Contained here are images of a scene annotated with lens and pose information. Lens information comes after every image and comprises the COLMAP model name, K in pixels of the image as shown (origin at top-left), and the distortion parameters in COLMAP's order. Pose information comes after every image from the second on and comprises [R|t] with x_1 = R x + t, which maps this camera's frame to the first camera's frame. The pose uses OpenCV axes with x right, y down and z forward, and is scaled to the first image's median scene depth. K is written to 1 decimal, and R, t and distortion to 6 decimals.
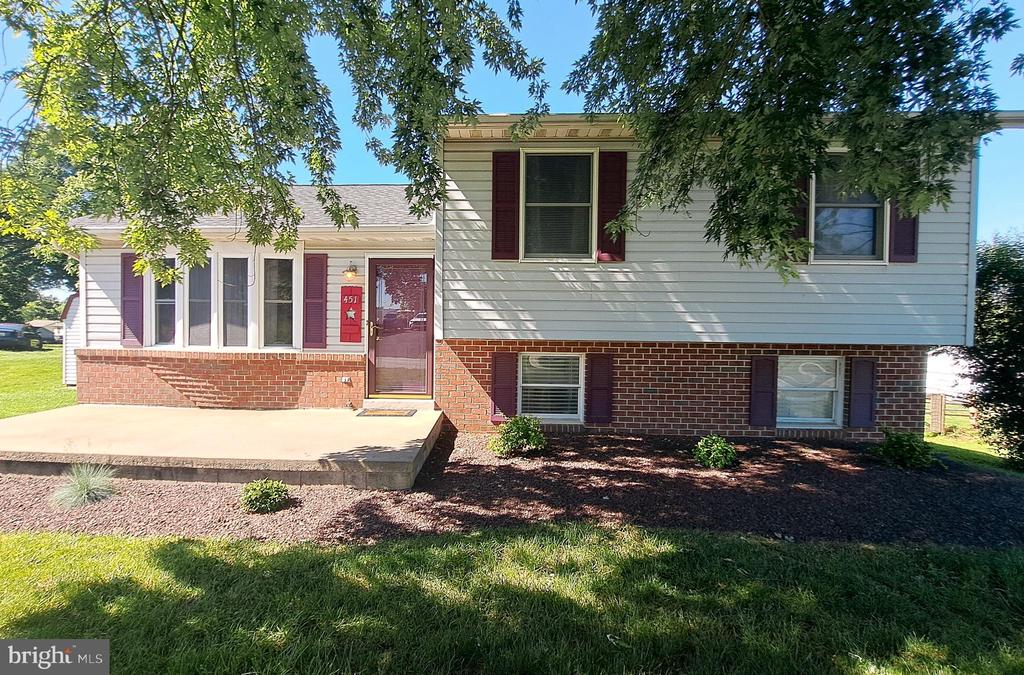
lens RADIAL K [[444.4, 0, 506.6], [0, 444.4, 347.0], [0, 0, 1]] dist [-0.001786, -0.000777]
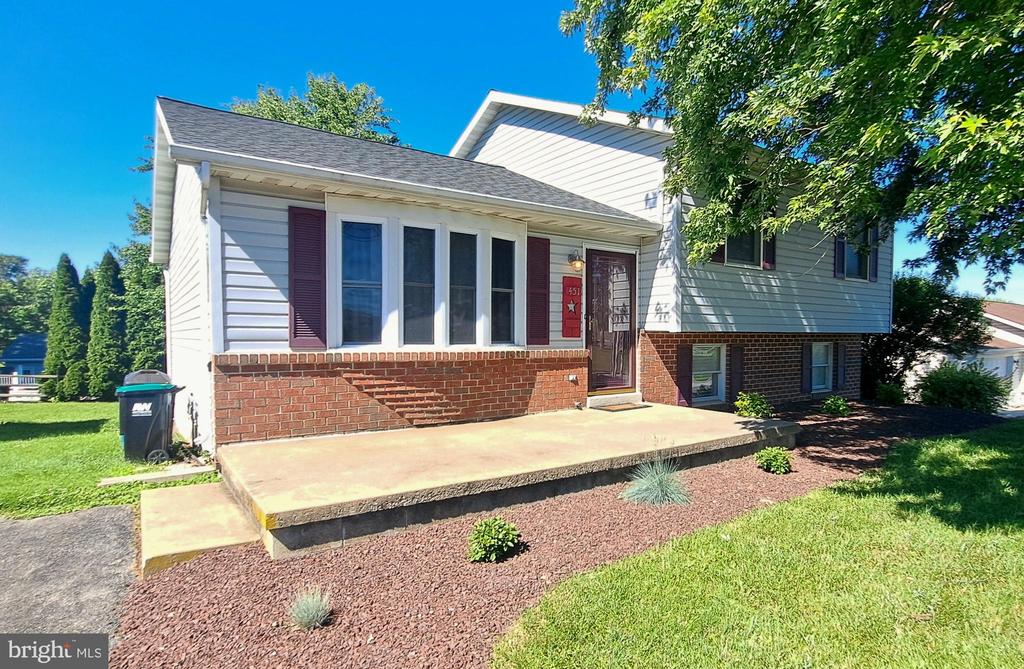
lens RADIAL K [[561.2, 0, 539.3], [0, 561.2, 356.5], [0, 0, 1]] dist [-0.000963, -0.006602]
pose [[0.790042, -0.035857, 0.612004, -1.128665], [0.023442, 0.999325, 0.028289, -0.005443], [-0.612605, -0.008003, 0.790349, 0.119705]]
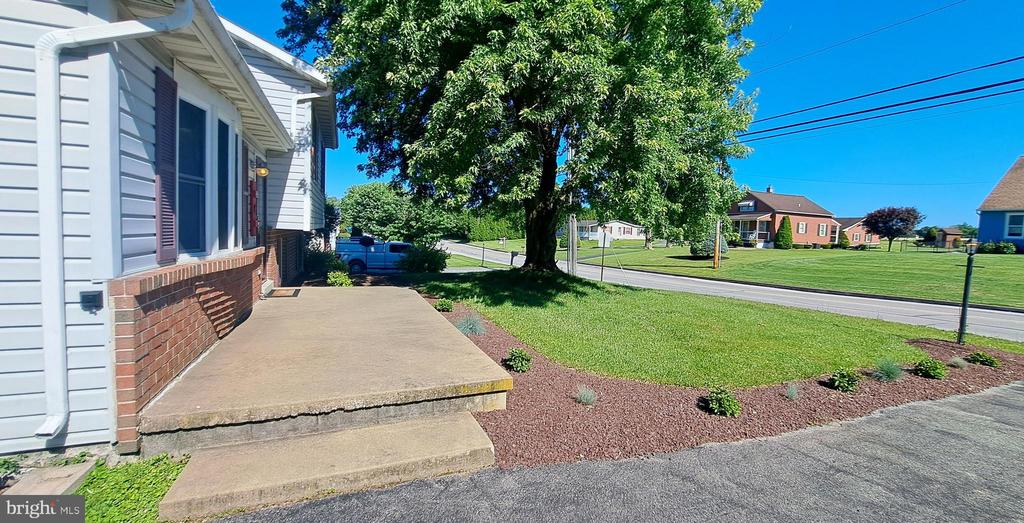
lens RADIAL K [[424.1, 0, 514.6], [0, 424.1, 254.1], [0, 0, 1]] dist [-0.013038, -0.001334]
pose [[-0.408512, -0.079257, 0.909306, -1.498374], [-0.024841, 0.996819, 0.075725, -0.057975], [-0.912415, 0.008347, -0.409181, 0.860000]]
